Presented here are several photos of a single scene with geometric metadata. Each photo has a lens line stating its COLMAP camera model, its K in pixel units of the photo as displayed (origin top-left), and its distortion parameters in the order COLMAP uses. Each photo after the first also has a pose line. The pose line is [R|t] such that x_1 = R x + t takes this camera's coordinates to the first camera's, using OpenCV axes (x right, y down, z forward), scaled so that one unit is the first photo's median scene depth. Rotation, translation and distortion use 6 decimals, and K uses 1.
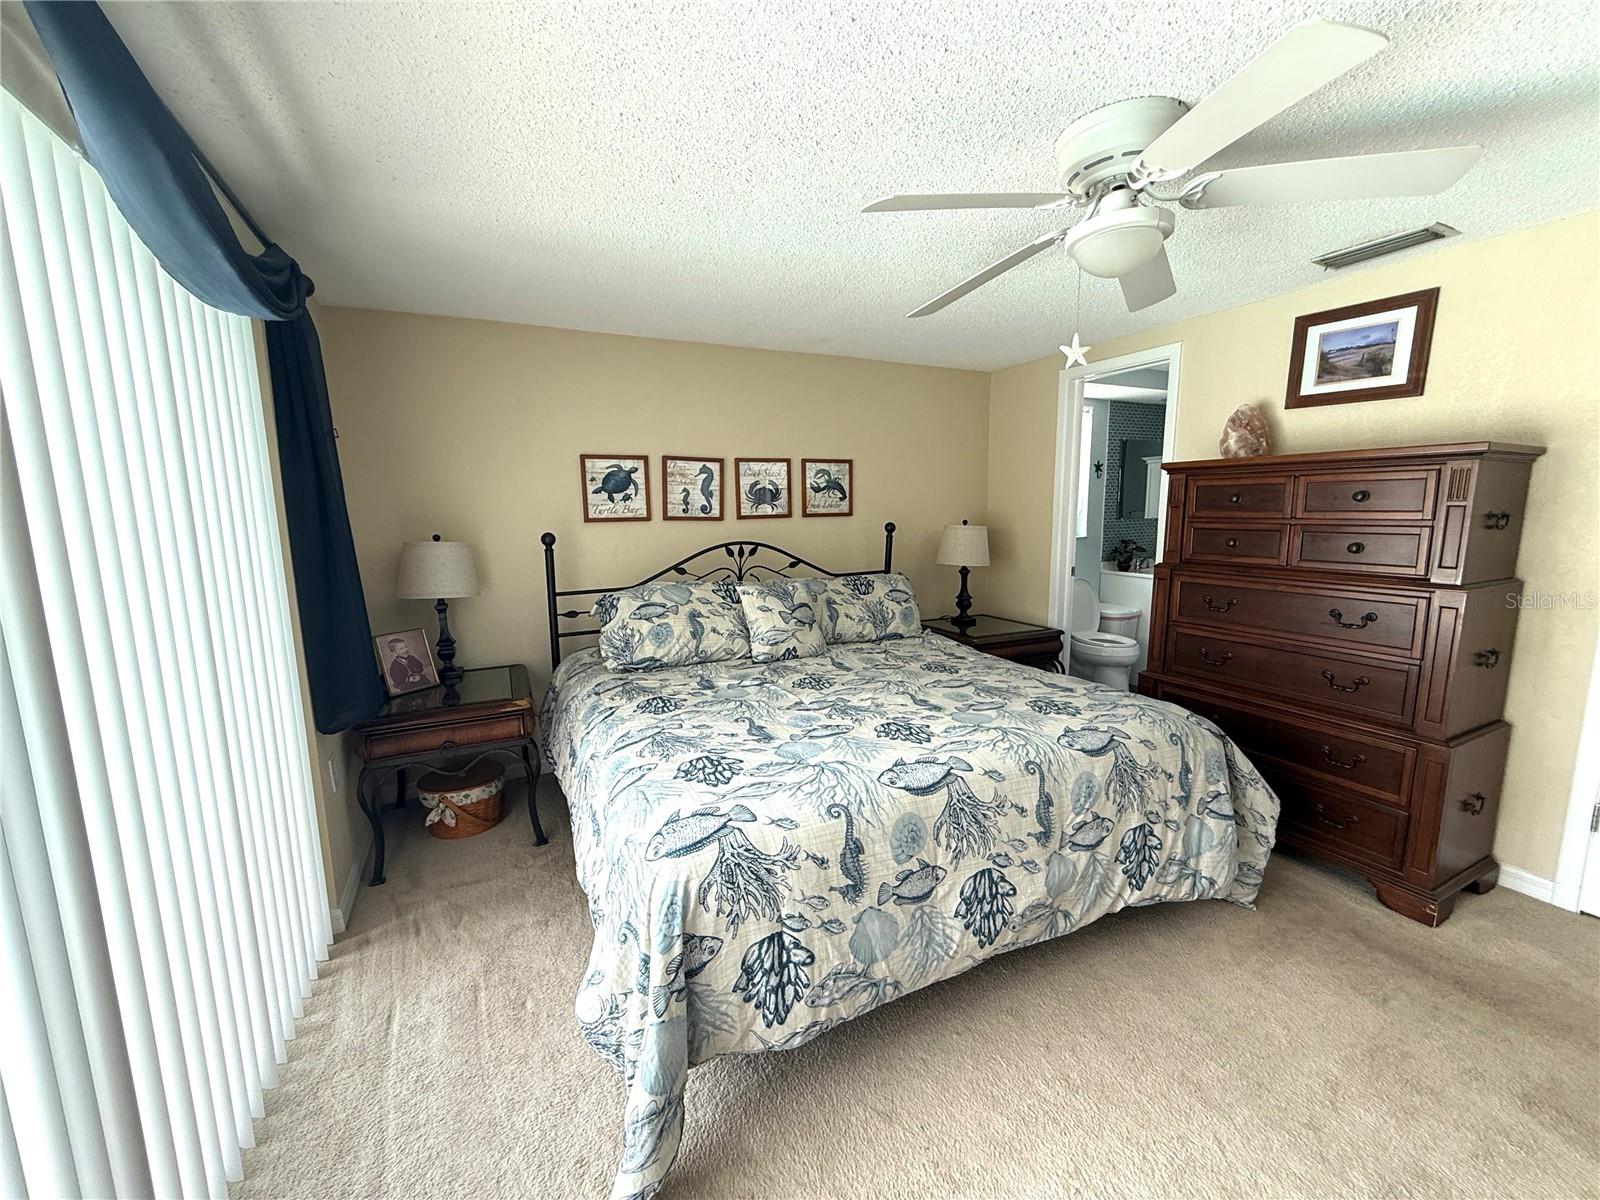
lens RADIAL K [[638.8, 0, 793.4], [0, 638.8, 601.4], [0, 0, 1]] dist [0.000545, -0.000120]
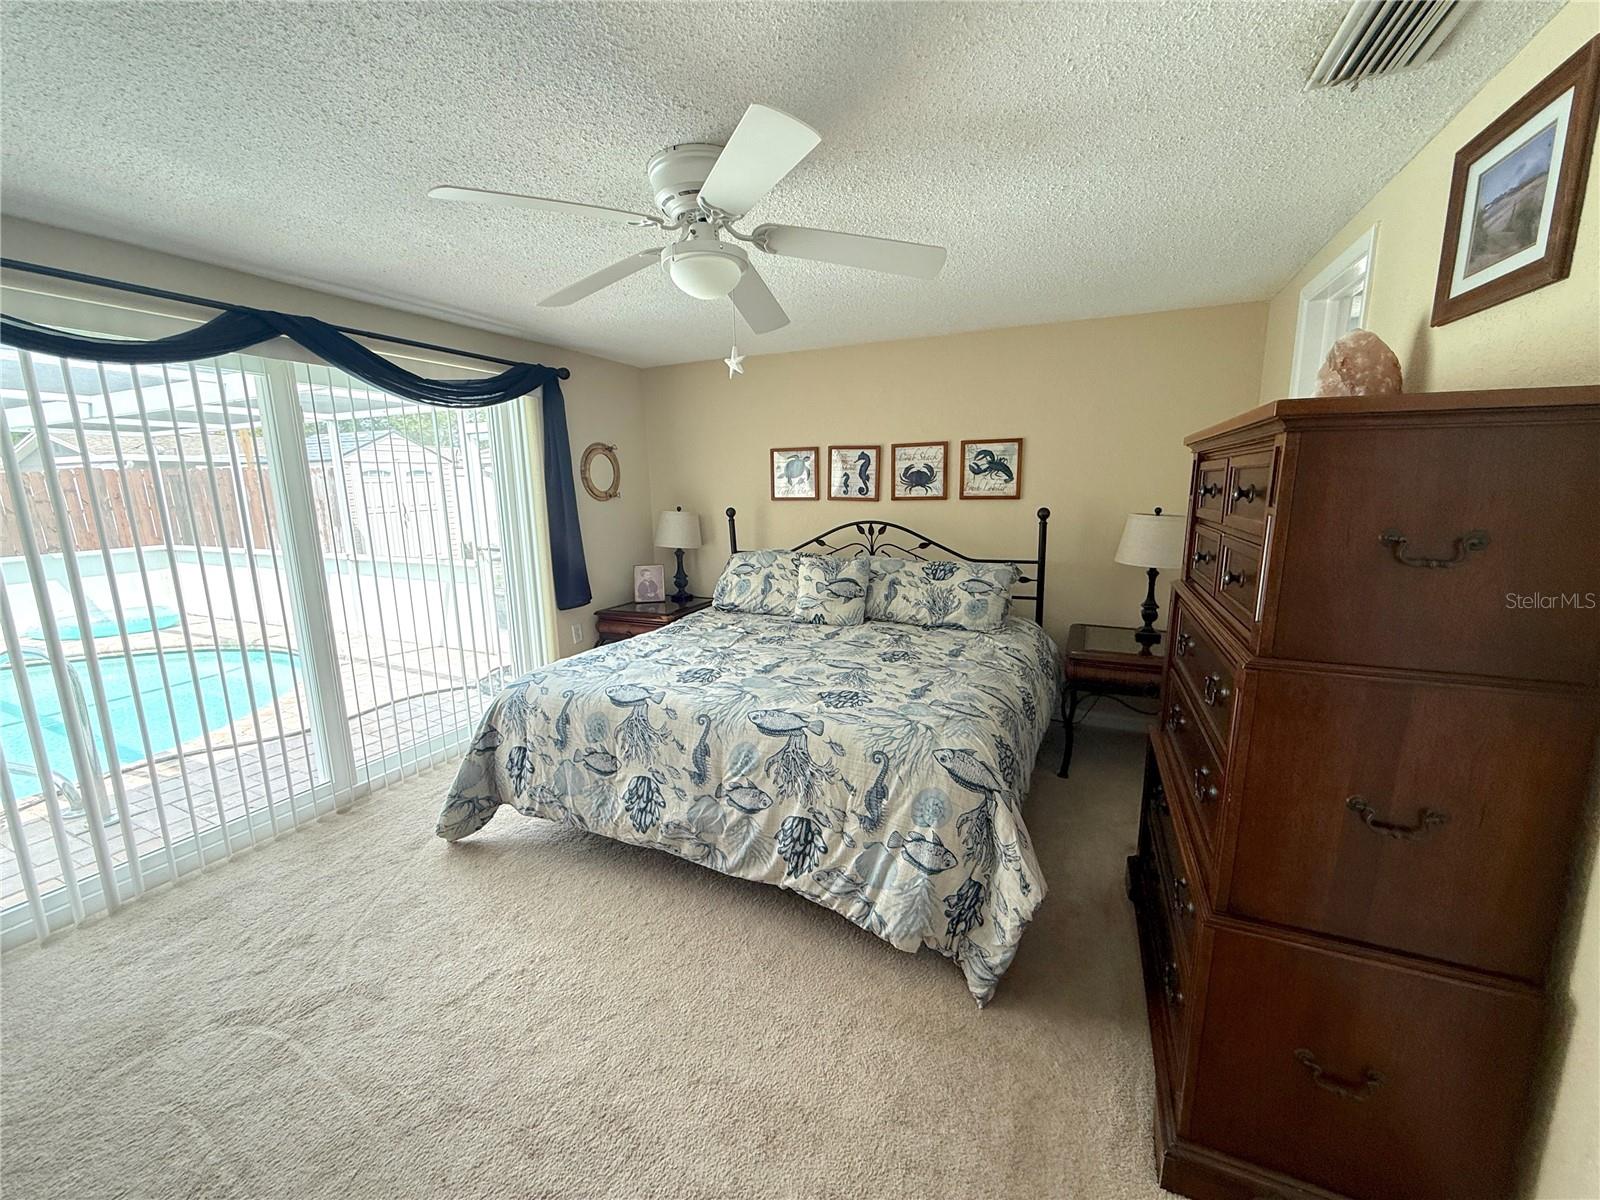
lens RADIAL K [[638.8, 0, 796.7], [0, 638.8, 600.7], [0, 0, 1]] dist [0.000545, -0.000120]
pose [[0.635567, 0.143511, -0.758591, 0.892352], [-0.109369, 0.989399, 0.095543, -0.061271], [0.764260, 0.022242, 0.644524, 0.235593]]
